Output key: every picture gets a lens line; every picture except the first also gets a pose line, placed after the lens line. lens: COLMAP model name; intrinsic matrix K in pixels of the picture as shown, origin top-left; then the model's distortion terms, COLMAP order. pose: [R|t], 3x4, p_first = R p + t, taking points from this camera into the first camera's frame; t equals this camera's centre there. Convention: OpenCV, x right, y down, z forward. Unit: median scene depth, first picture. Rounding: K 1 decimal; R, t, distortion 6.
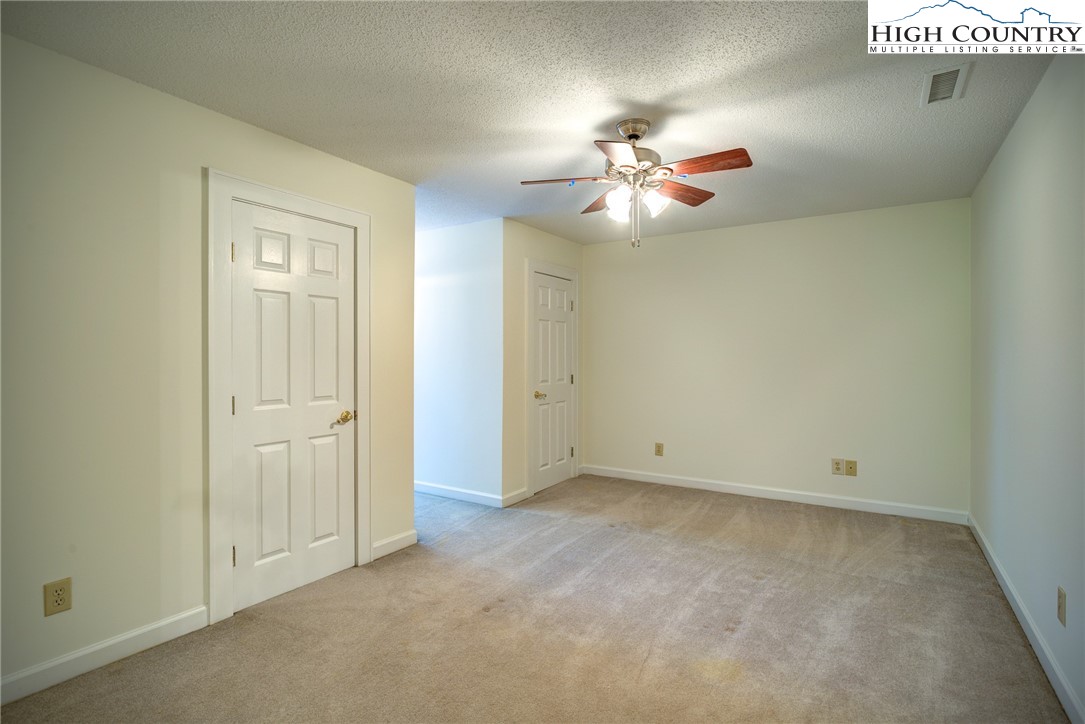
lens RADIAL K [[526.5, 0, 549.0], [0, 526.5, 355.0], [0, 0, 1]] dist [-0.016185, 0.003402]
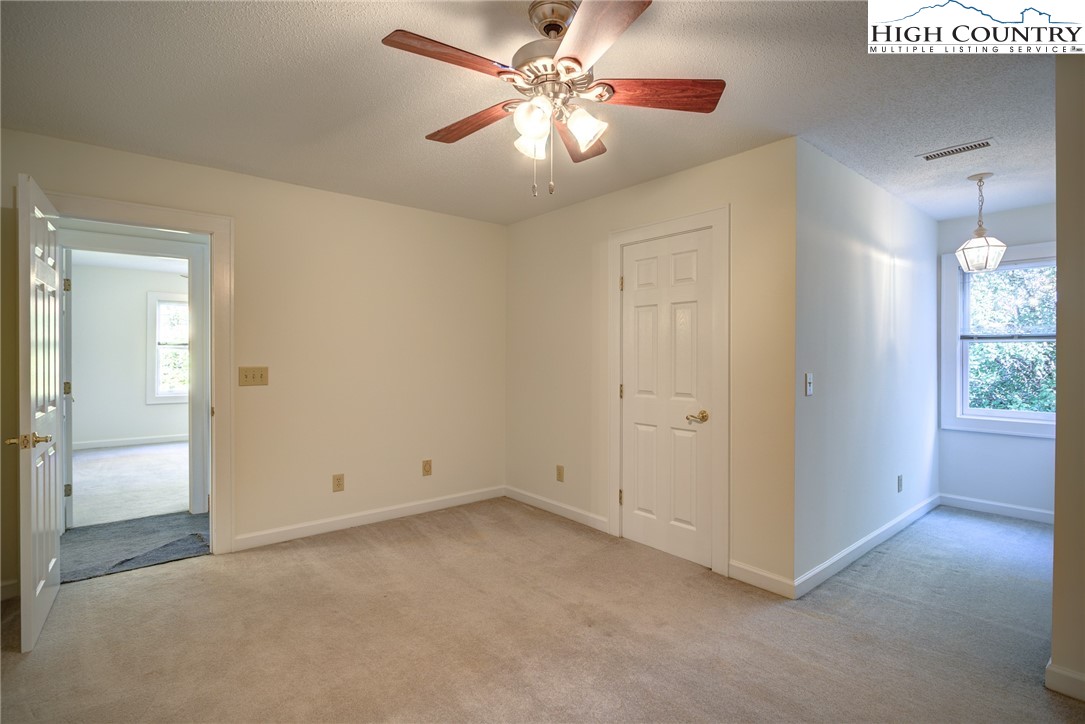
lens RADIAL K [[526.5, 0, 536.3], [0, 526.5, 357.8], [0, 0, 1]] dist [-0.016185, 0.003402]
pose [[-0.320790, 0.002078, -0.947148, 0.726266], [-0.000083, 0.999998, 0.002222, 0.002034], [0.947150, 0.000791, -0.320789, 1.085584]]
